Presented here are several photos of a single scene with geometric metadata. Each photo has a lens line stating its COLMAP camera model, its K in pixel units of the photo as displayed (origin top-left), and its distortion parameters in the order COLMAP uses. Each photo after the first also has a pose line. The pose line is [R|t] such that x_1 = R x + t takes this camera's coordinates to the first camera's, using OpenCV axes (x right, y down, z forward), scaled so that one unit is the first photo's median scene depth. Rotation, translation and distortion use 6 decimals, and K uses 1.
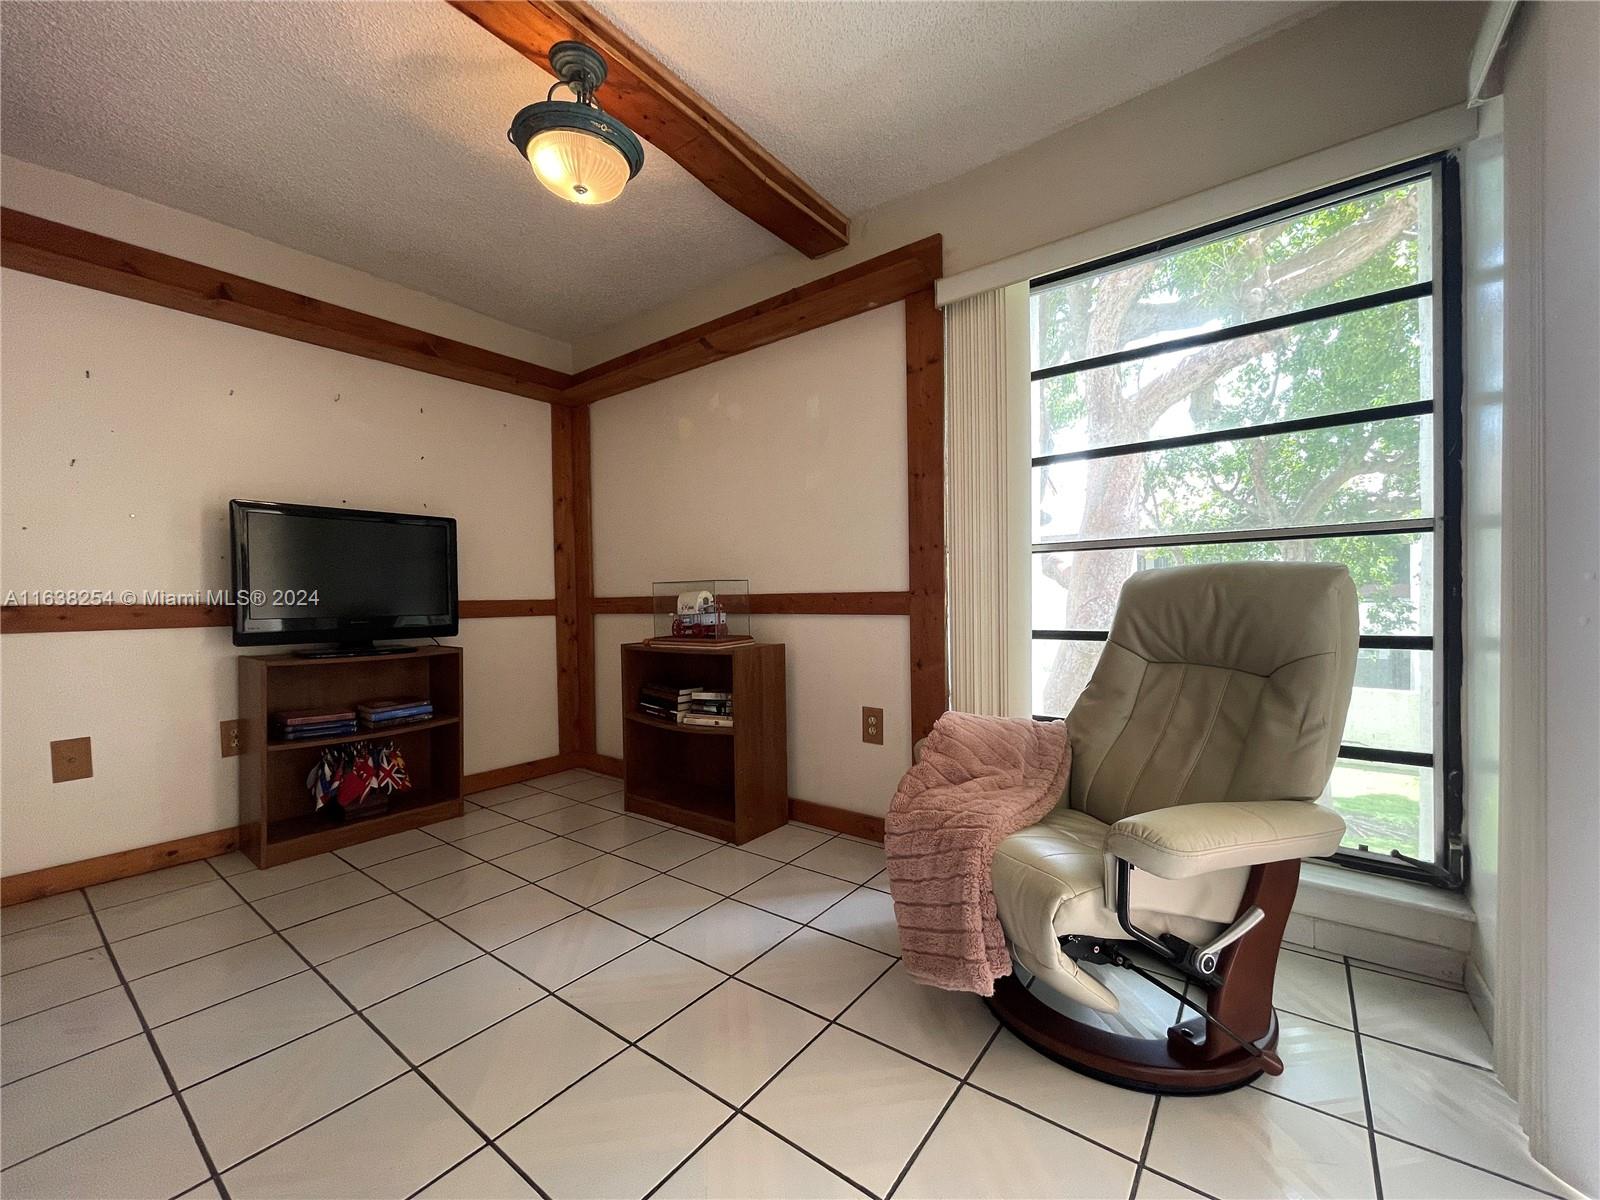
lens RADIAL K [[647.2, 0, 799.7], [0, 647.2, 610.7], [0, 0, 1]] dist [0.000305, -0.000036]
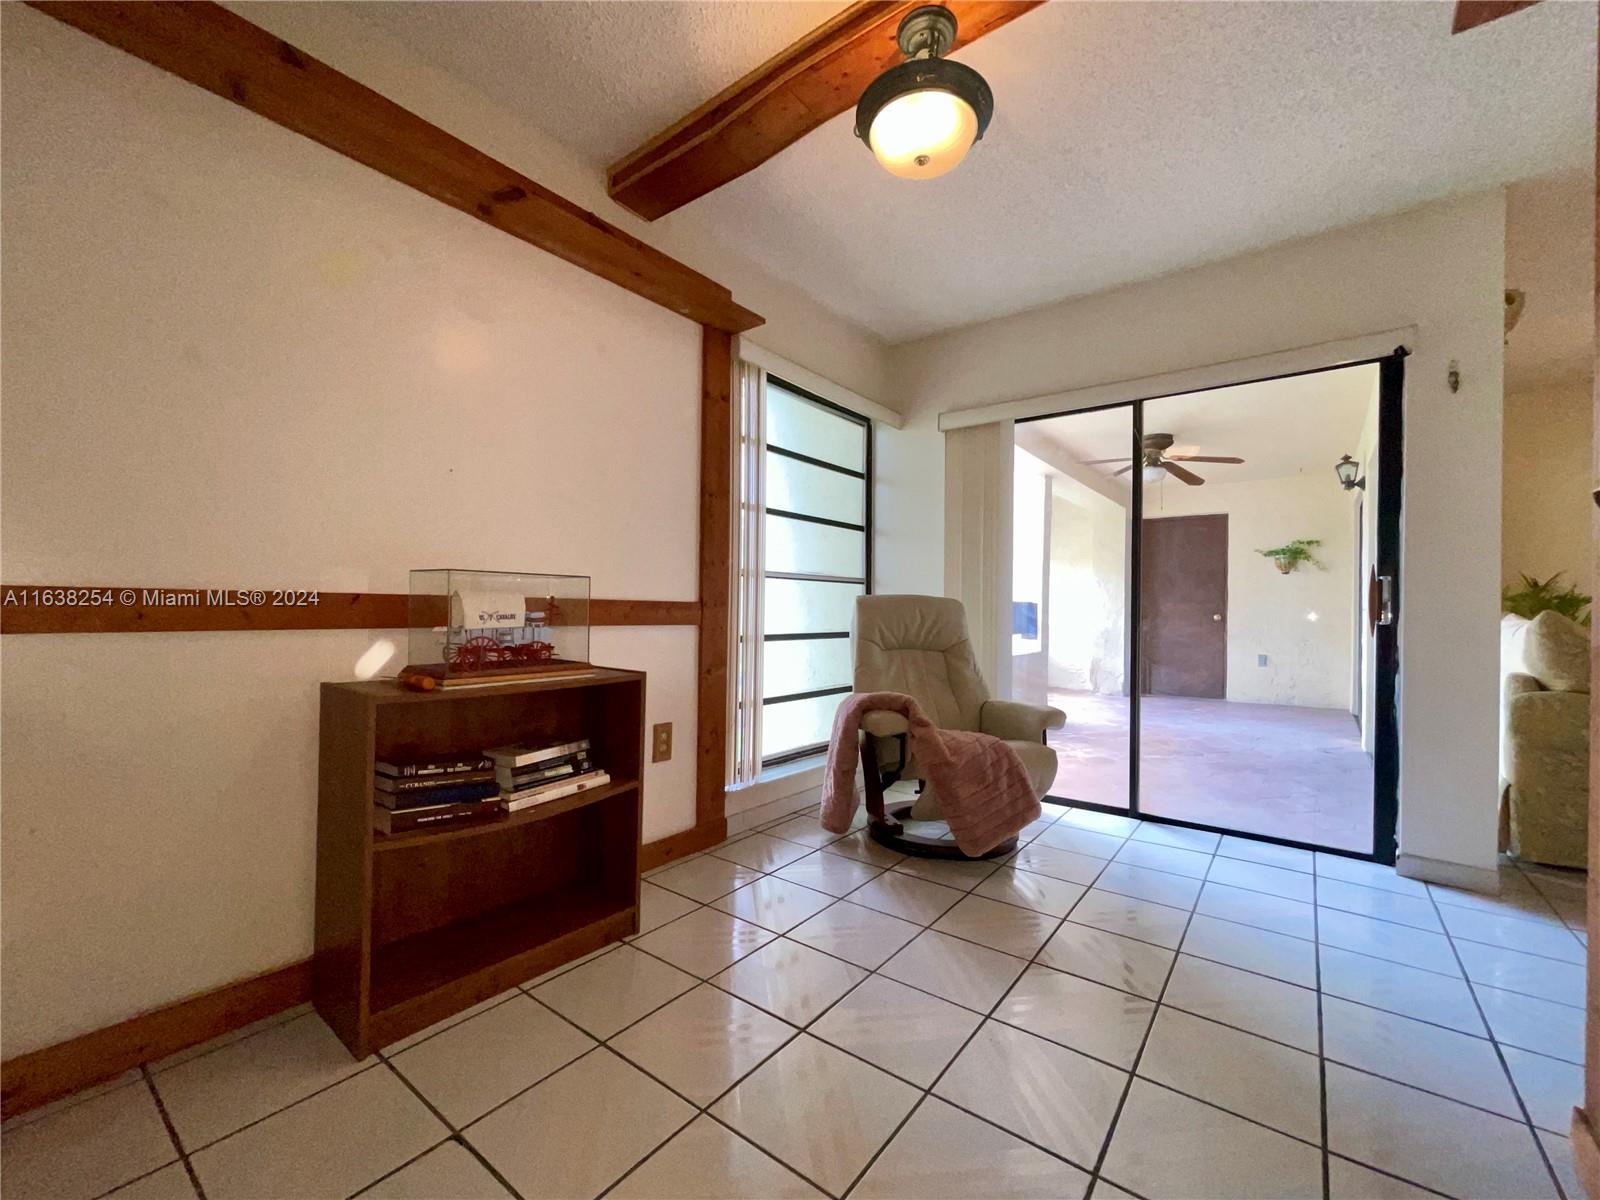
lens RADIAL K [[661.6, 0, 800.0], [0, 661.6, 600.0], [0, 0, 1]] dist [-0.001809, -0.000175]
pose [[0.003151, 0.022706, 0.999737, -0.825491], [-0.006522, 0.999721, -0.022685, -0.009448], [-0.999974, -0.006449, 0.003299, 0.762882]]
